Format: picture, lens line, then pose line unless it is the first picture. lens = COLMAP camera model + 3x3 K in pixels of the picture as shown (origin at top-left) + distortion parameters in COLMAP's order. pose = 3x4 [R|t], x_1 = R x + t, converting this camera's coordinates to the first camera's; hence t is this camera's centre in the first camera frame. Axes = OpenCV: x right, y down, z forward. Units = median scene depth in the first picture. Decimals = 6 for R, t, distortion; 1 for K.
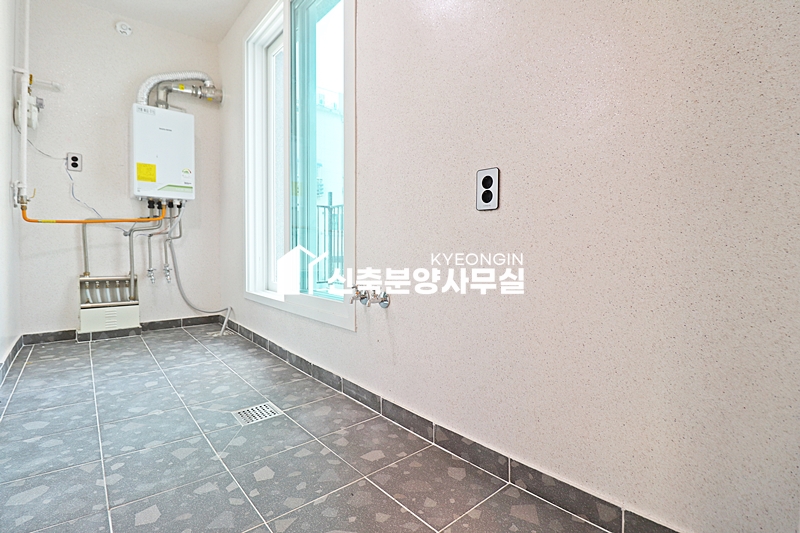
lens RADIAL K [[372.3, 0, 399.7], [0, 372.3, 259.2], [0, 0, 1]] dist [0.003744, -0.018454]
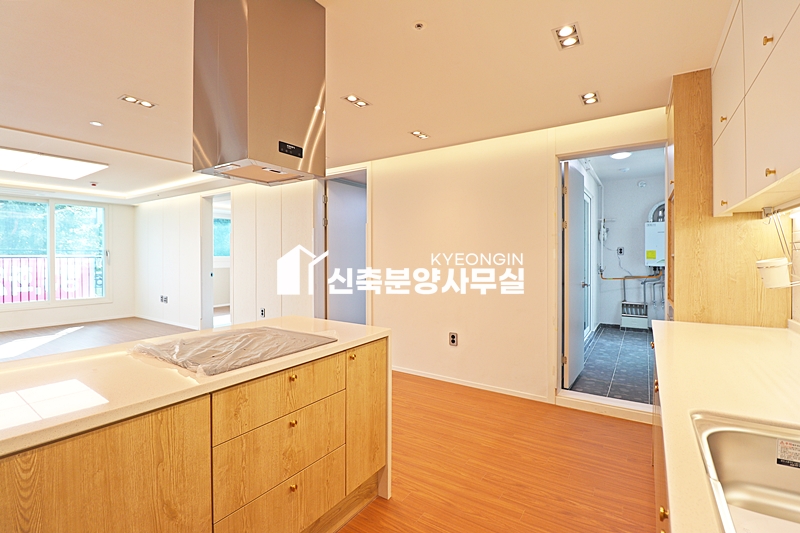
lens RADIAL K [[372.3, 0, 399.7], [0, 372.3, 259.2], [0, 0, 1]] dist [0.003744, -0.018454]
pose [[0.270398, 0.003718, -0.962741, 0.931641], [-0.022533, 0.999743, -0.002468, -0.172048], [0.962485, 0.022361, 0.270412, -0.907818]]
